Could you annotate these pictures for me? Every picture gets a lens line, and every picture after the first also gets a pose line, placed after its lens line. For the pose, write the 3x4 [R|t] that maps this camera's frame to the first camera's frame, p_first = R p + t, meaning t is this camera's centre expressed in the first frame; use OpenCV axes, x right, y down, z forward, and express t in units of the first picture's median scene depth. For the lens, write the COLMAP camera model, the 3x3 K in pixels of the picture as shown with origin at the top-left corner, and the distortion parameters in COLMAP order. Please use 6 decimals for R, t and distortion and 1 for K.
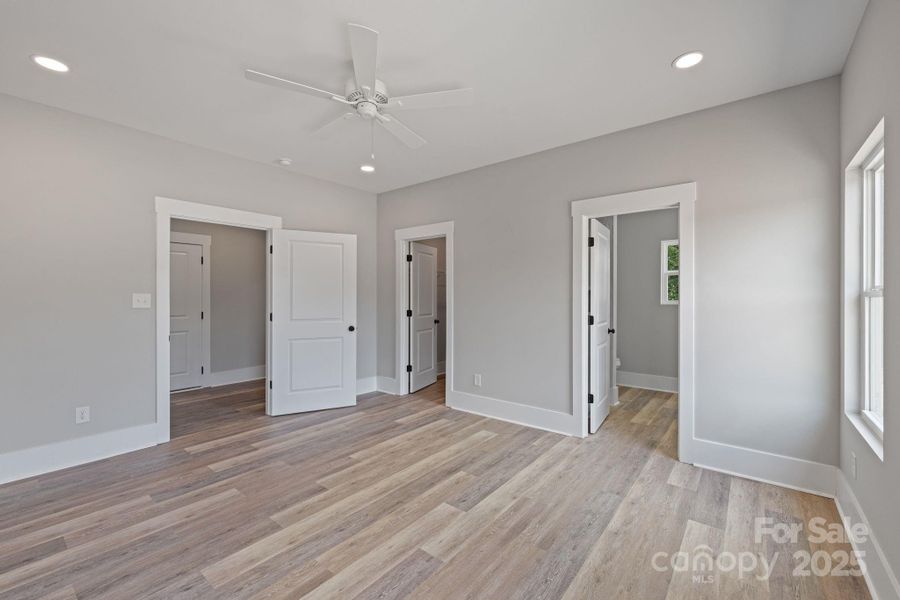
lens RADIAL K [[374.6, 0, 452.0], [0, 374.6, 296.7], [0, 0, 1]] dist [-0.001121, 0.000130]
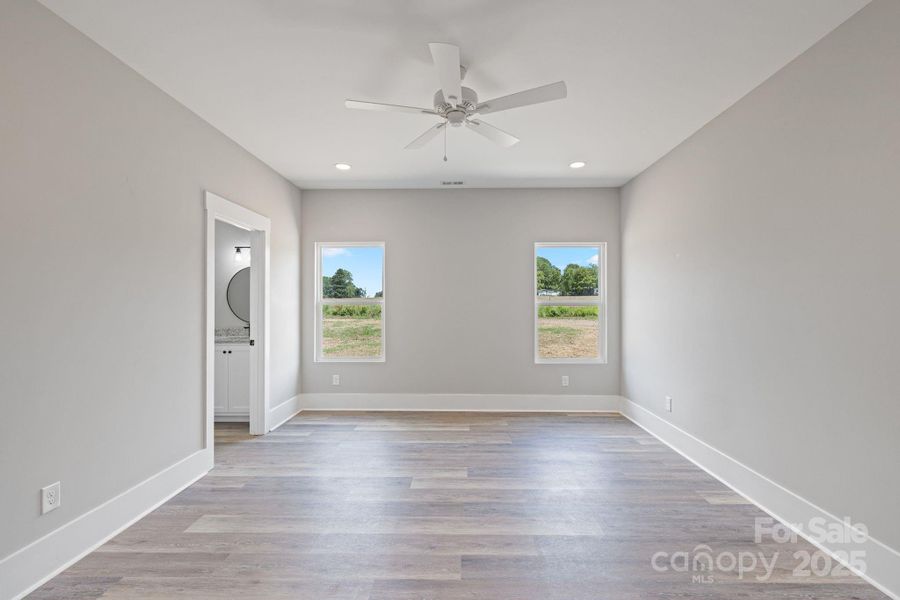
lens RADIAL K [[380.0, 0, 451.6], [0, 380.0, 300.8], [0, 0, 1]] dist [-0.000354, 0.000249]
pose [[-0.605116, 0.007378, 0.796103, -0.730411], [0.000534, 0.999961, -0.008861, -0.002565], [-0.796137, -0.004937, -0.605096, 1.153460]]
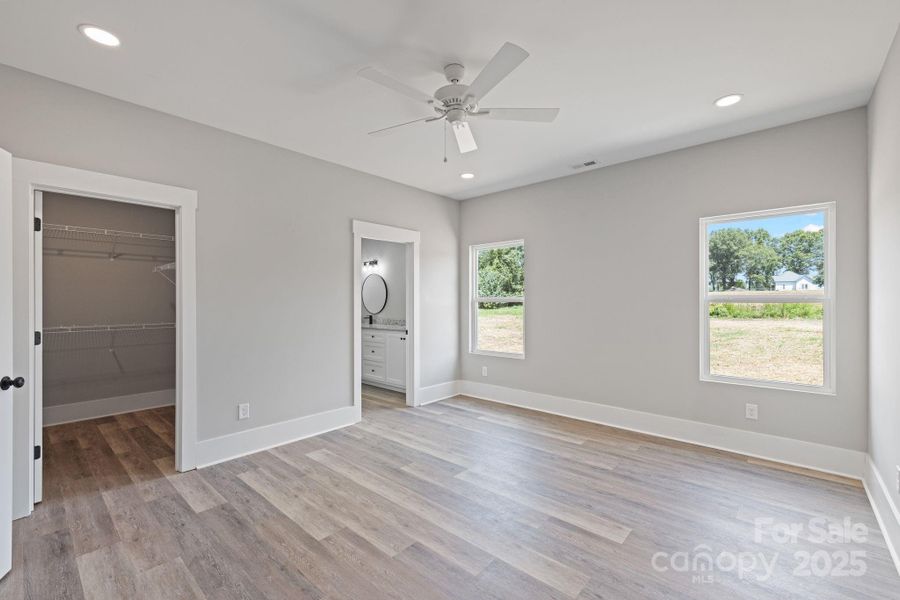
lens RADIAL K [[380.0, 0, 451.6], [0, 380.0, 300.8], [0, 0, 1]] dist [-0.000354, 0.000249]
pose [[0.056829, 0.001938, 0.998382, -0.885611], [0.001744, 0.999996, -0.002040, -0.002806], [-0.998382, 0.001857, 0.056825, 0.678369]]
